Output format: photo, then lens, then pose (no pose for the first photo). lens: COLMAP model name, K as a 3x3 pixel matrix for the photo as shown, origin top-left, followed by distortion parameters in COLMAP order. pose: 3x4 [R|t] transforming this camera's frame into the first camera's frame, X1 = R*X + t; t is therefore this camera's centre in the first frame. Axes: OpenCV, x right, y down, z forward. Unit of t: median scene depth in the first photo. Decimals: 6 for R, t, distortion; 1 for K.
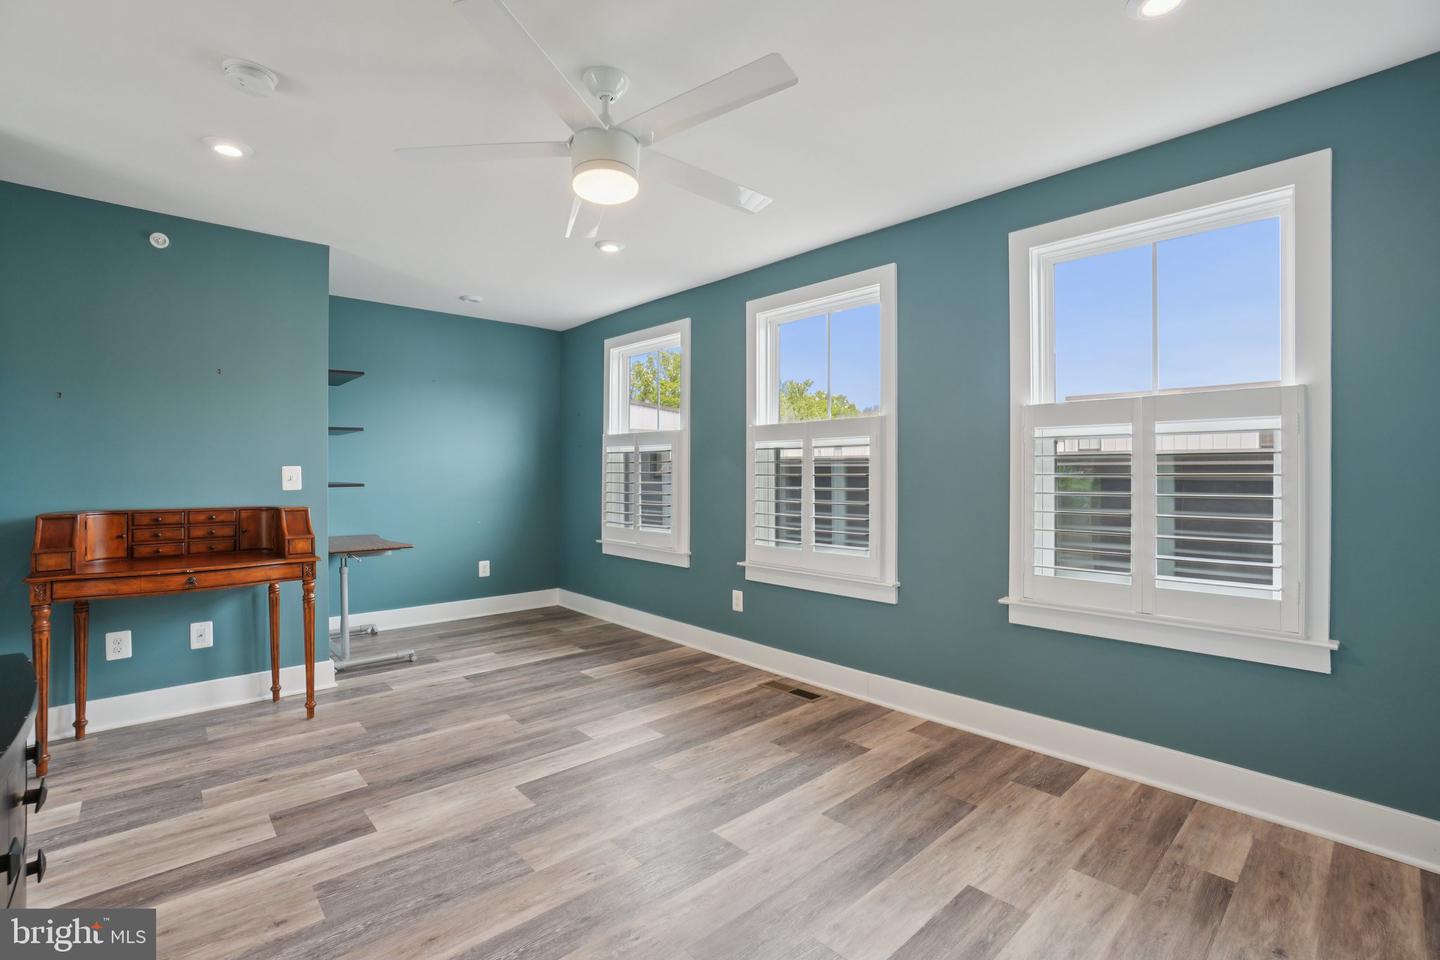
lens RADIAL K [[647.0, 0, 709.1], [0, 647.0, 478.5], [0, 0, 1]] dist [-0.050736, 0.019970]
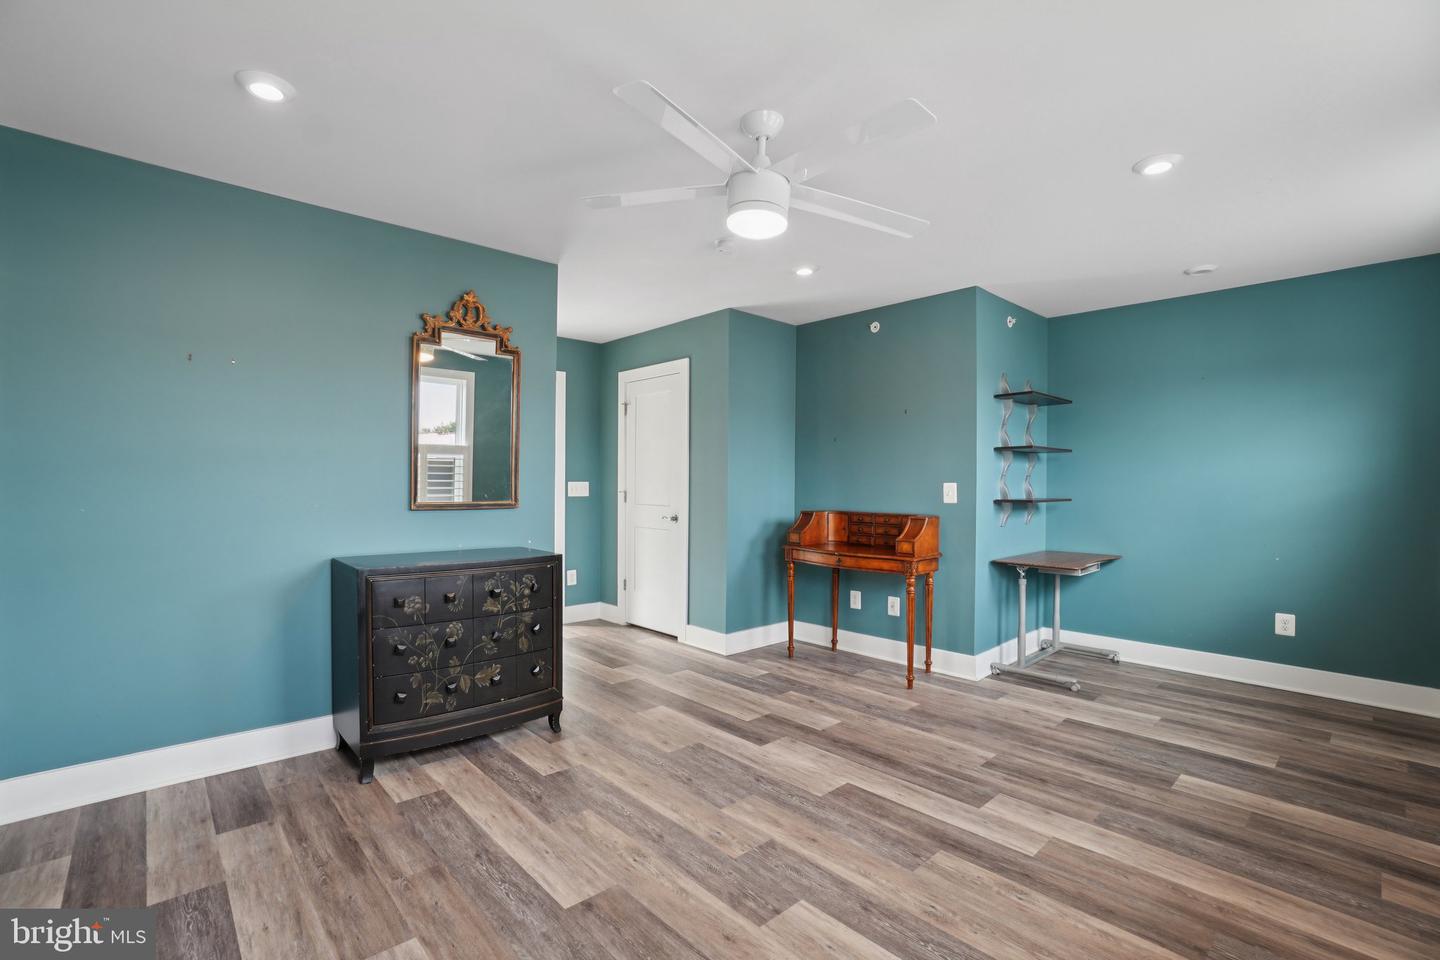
lens RADIAL K [[647.0, 0, 709.1], [0, 647.0, 478.5], [0, 0, 1]] dist [-0.050736, 0.019970]
pose [[0.005565, -0.010085, -0.999934, 0.620942], [-0.016029, 0.999820, -0.010173, -0.009478], [0.999856, 0.016084, 0.005402, 0.607632]]
